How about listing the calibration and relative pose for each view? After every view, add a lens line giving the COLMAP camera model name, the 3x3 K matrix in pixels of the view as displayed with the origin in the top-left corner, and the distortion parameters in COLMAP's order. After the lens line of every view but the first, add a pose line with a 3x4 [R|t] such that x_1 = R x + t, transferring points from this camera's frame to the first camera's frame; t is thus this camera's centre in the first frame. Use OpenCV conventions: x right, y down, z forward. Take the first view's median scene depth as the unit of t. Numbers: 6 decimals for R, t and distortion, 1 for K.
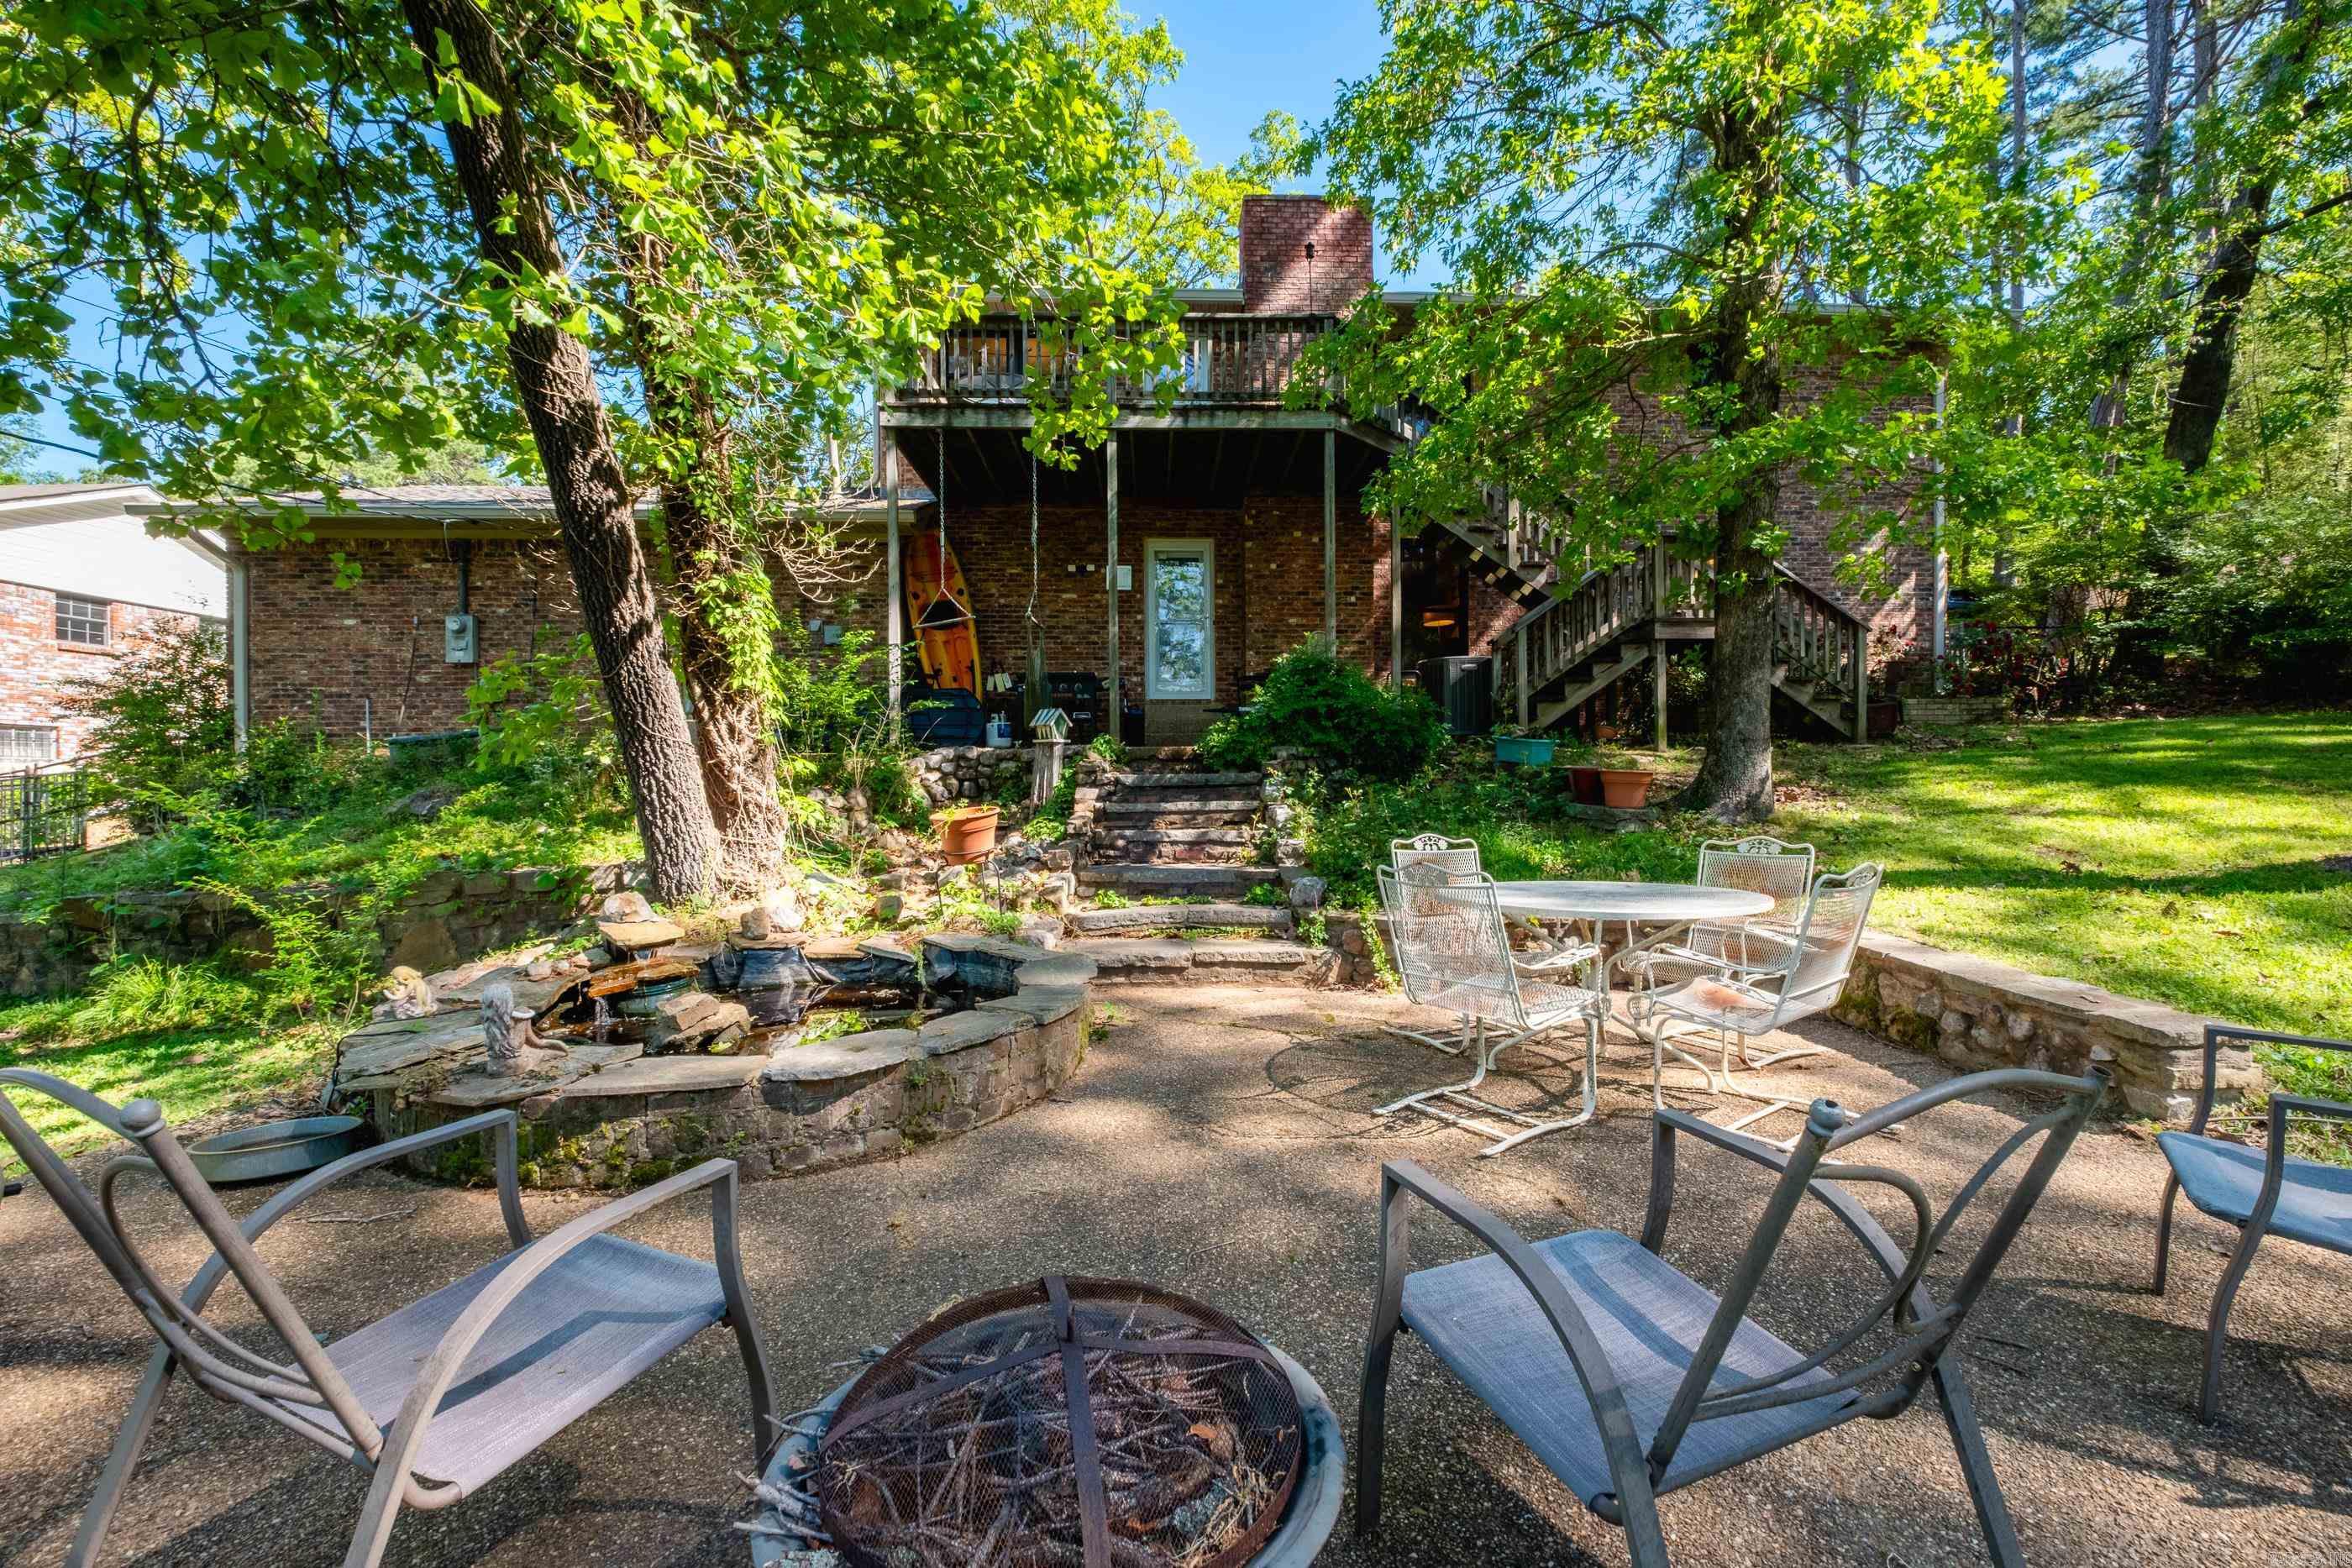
lens RADIAL K [[1010.3, 0, 1191.9], [0, 1010.3, 784.6], [0, 0, 1]] dist [0.006763, -0.005707]
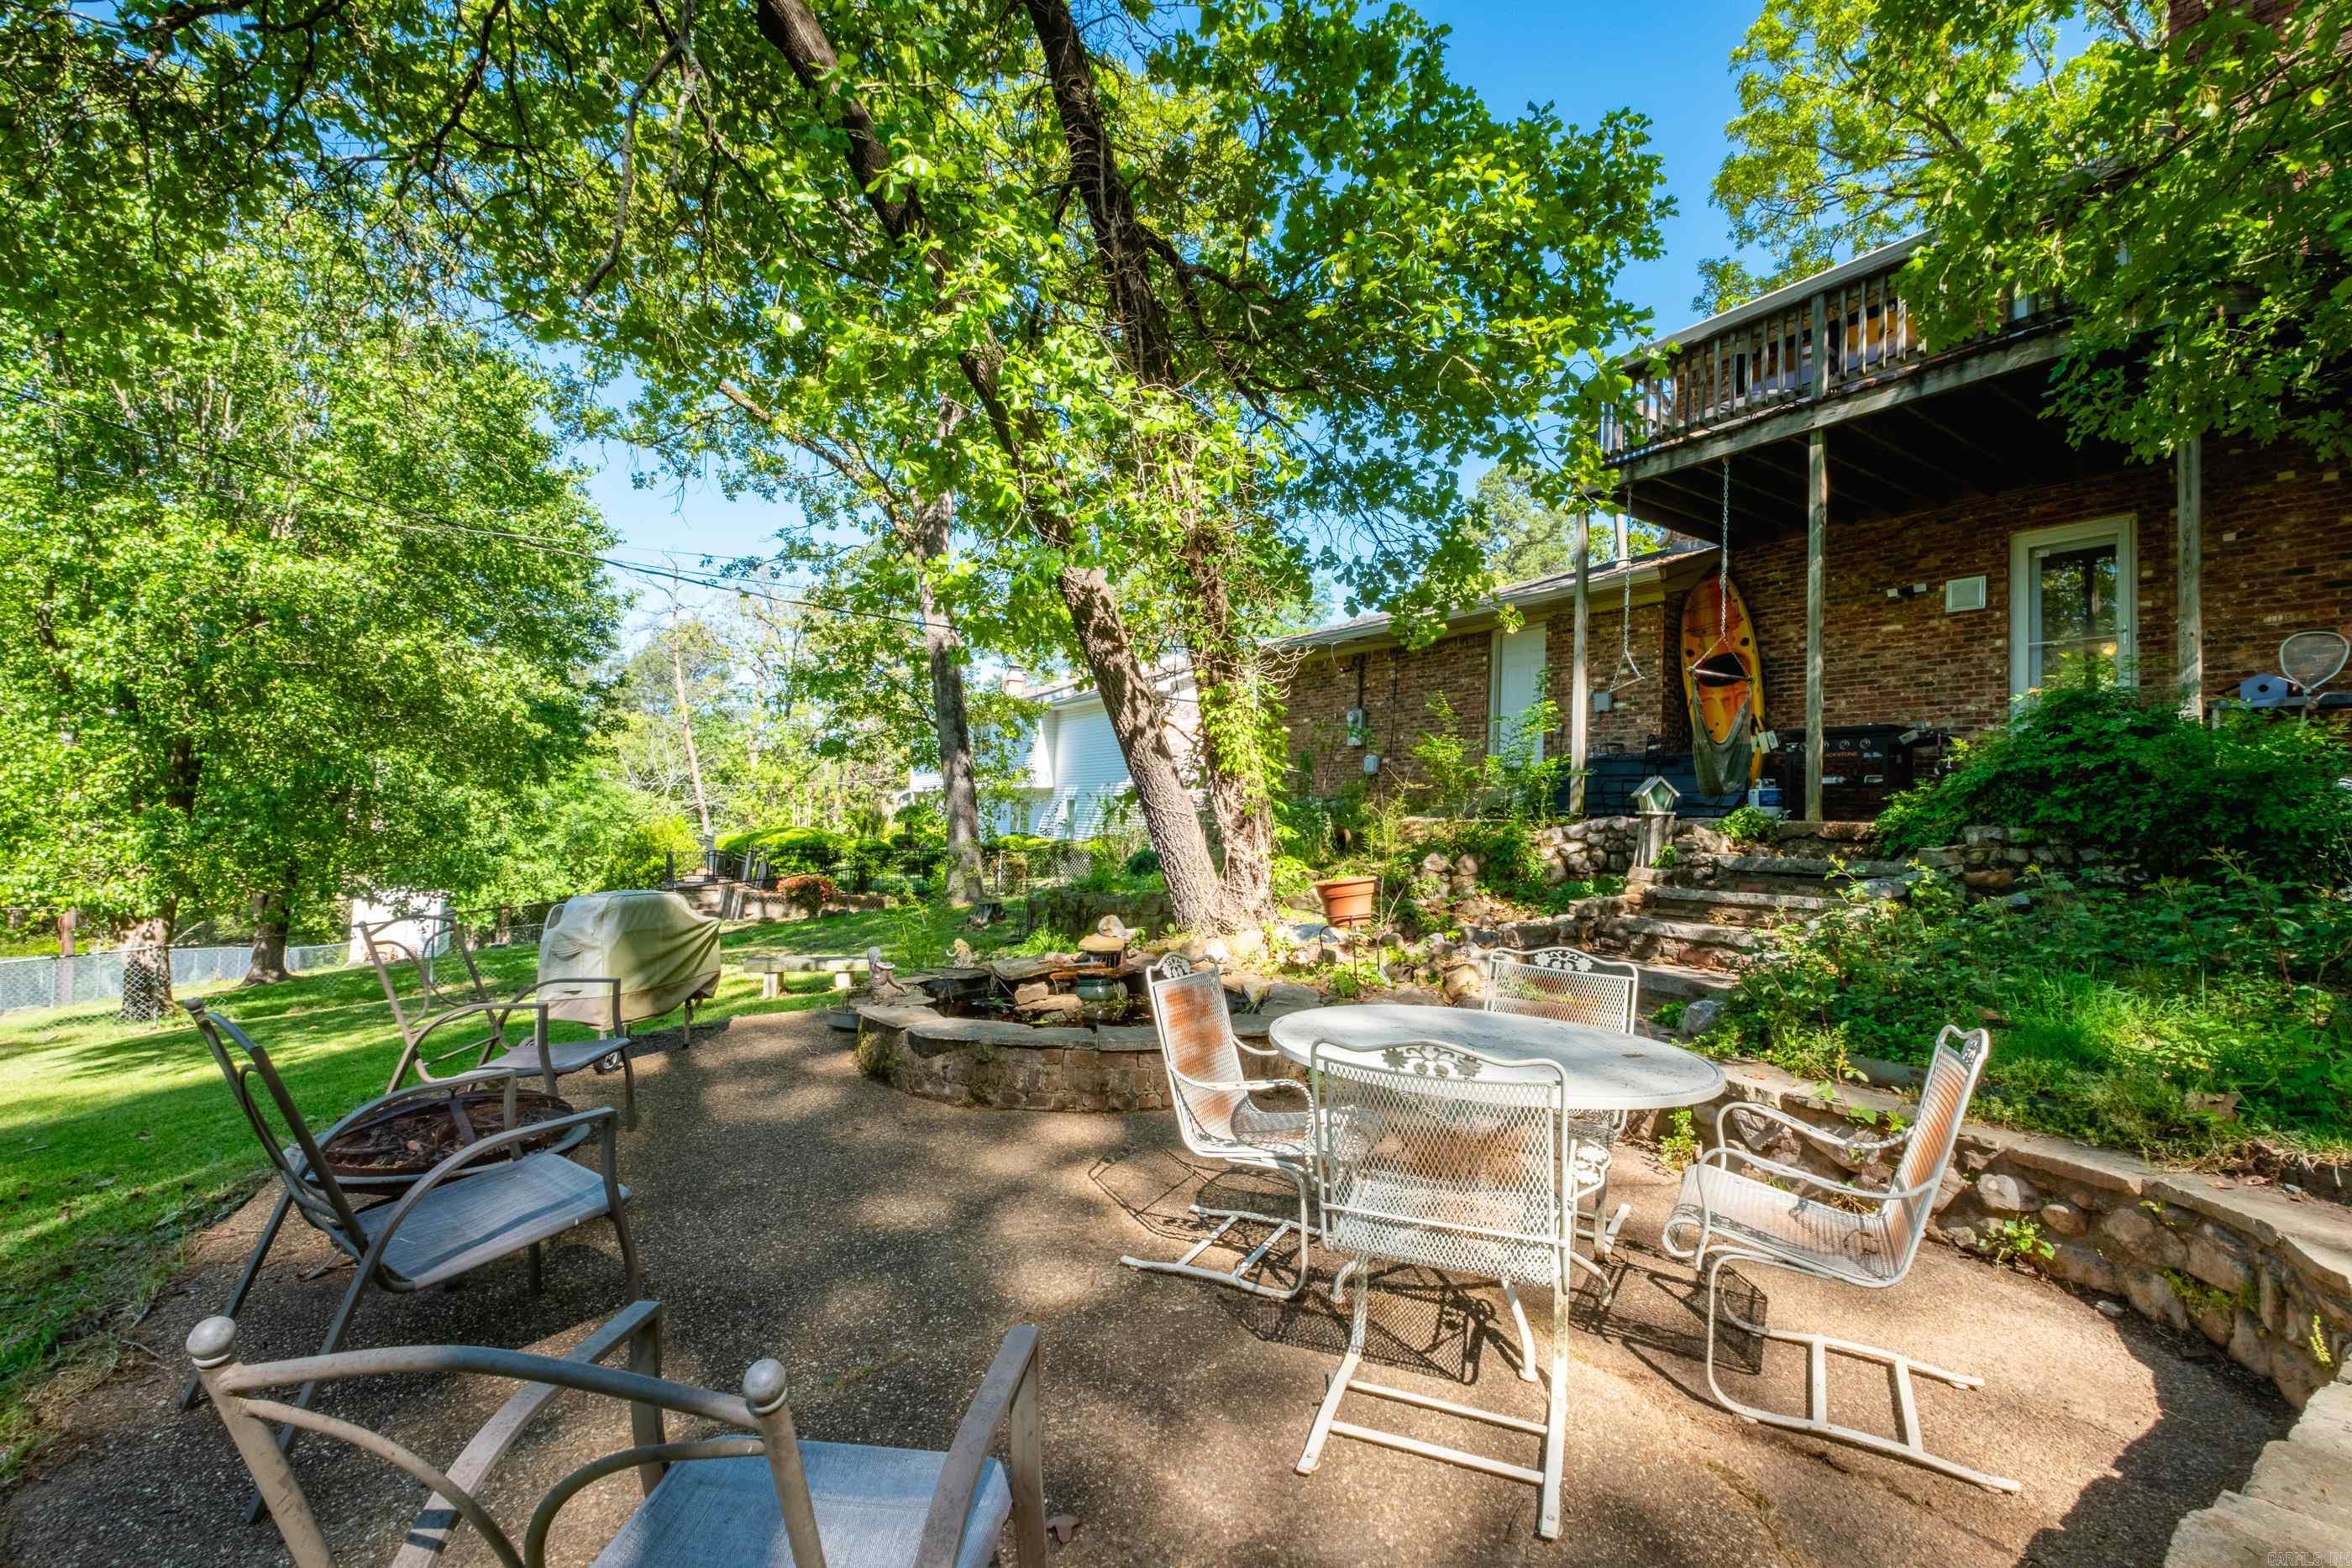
lens RADIAL K [[1010.3, 0, 1194.4], [0, 1010.3, 788.9], [0, 0, 1]] dist [0.006763, -0.005707]
pose [[0.508527, -0.003345, -0.861040, 0.493725], [-0.042607, 0.998670, -0.029043, -0.024769], [0.859991, 0.051455, 0.507708, 0.233519]]
